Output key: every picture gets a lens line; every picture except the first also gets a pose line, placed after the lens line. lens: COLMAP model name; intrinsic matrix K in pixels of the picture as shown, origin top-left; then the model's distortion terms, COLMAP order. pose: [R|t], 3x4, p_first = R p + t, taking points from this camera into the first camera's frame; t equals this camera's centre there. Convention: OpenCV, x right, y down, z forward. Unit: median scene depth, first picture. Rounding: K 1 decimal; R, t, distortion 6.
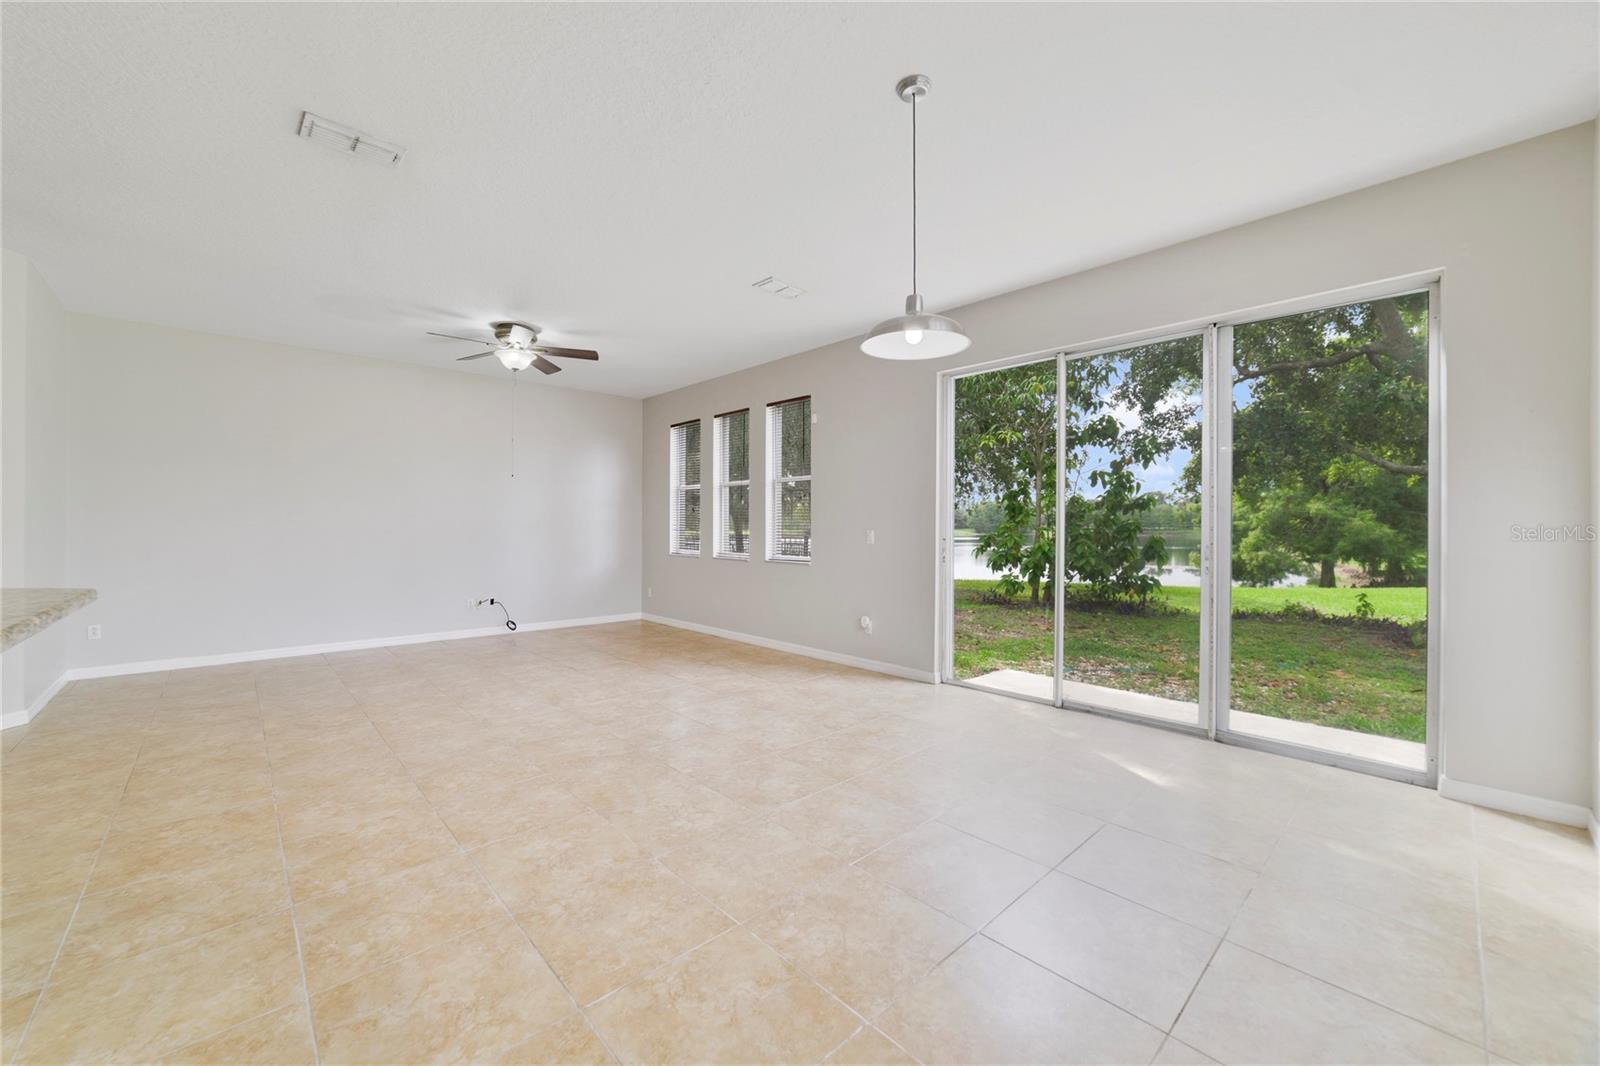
lens RADIAL K [[622.1, 0, 783.2], [0, 622.1, 529.5], [0, 0, 1]] dist [-0.021960, 0.008161]
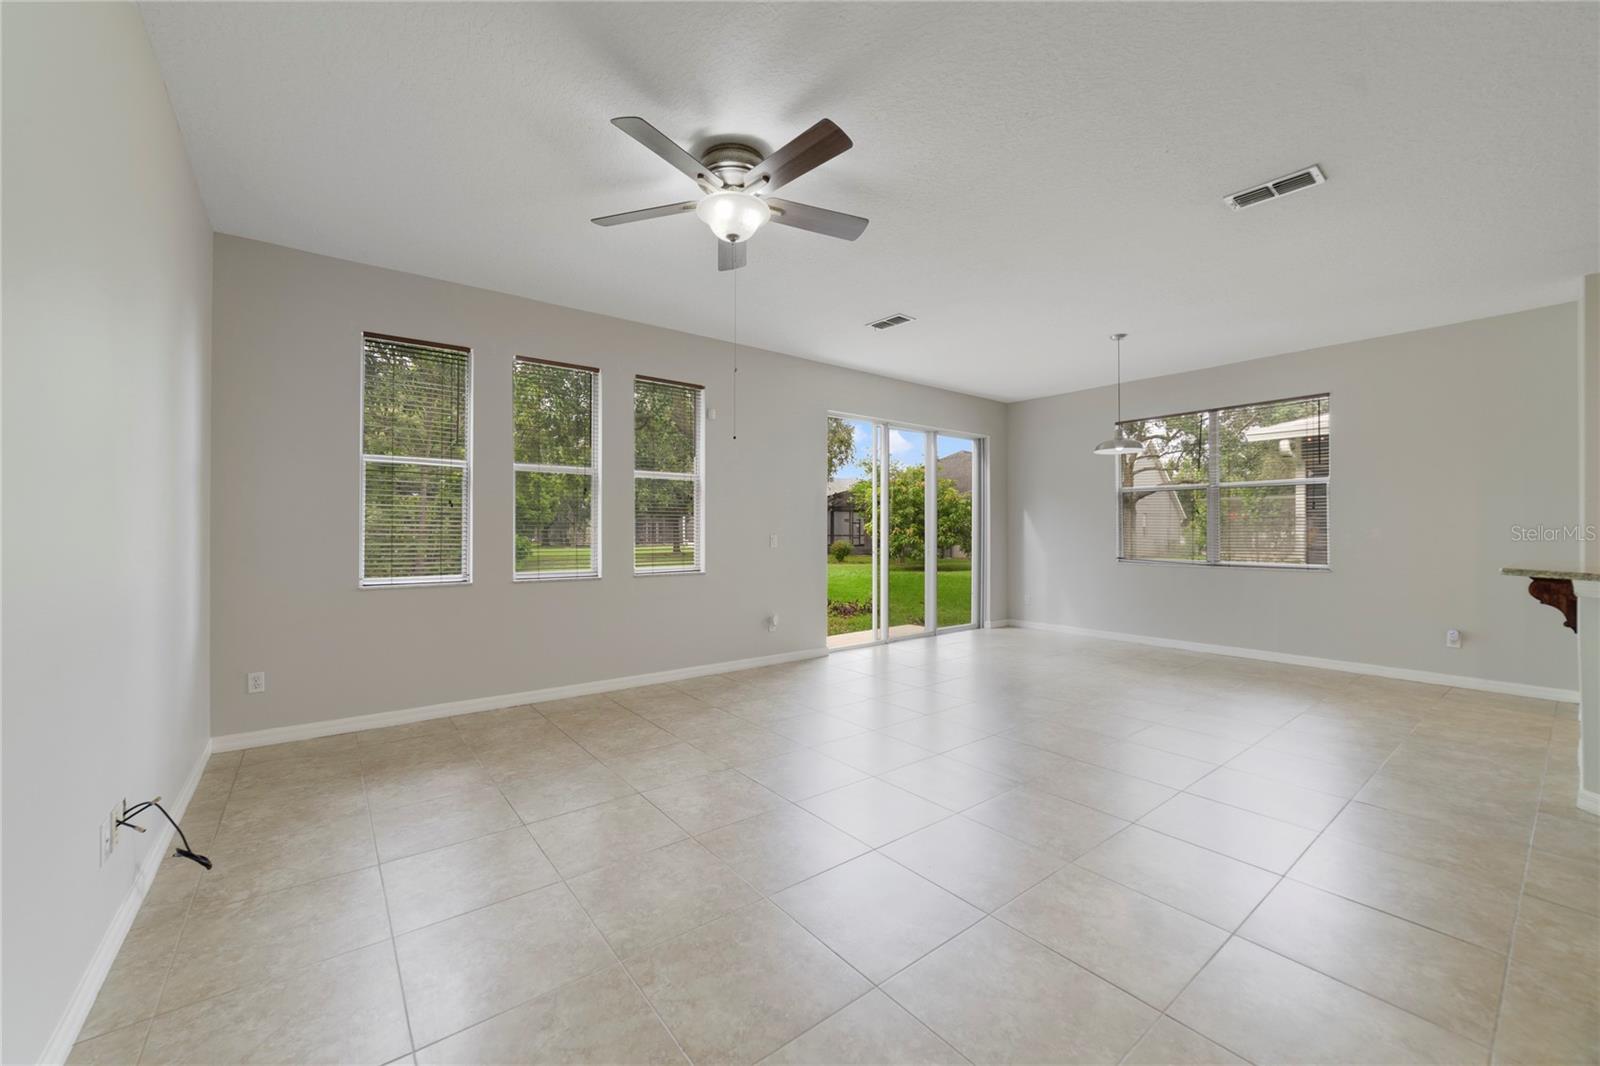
lens RADIAL K [[622.1, 0, 783.2], [0, 622.1, 529.5], [0, 0, 1]] dist [-0.021960, 0.008161]
pose [[0.079212, 0.001014, 0.996857, -0.883534], [0.004349, 0.999990, -0.001363, -0.007205], [-0.996848, 0.004444, 0.079207, 0.846690]]
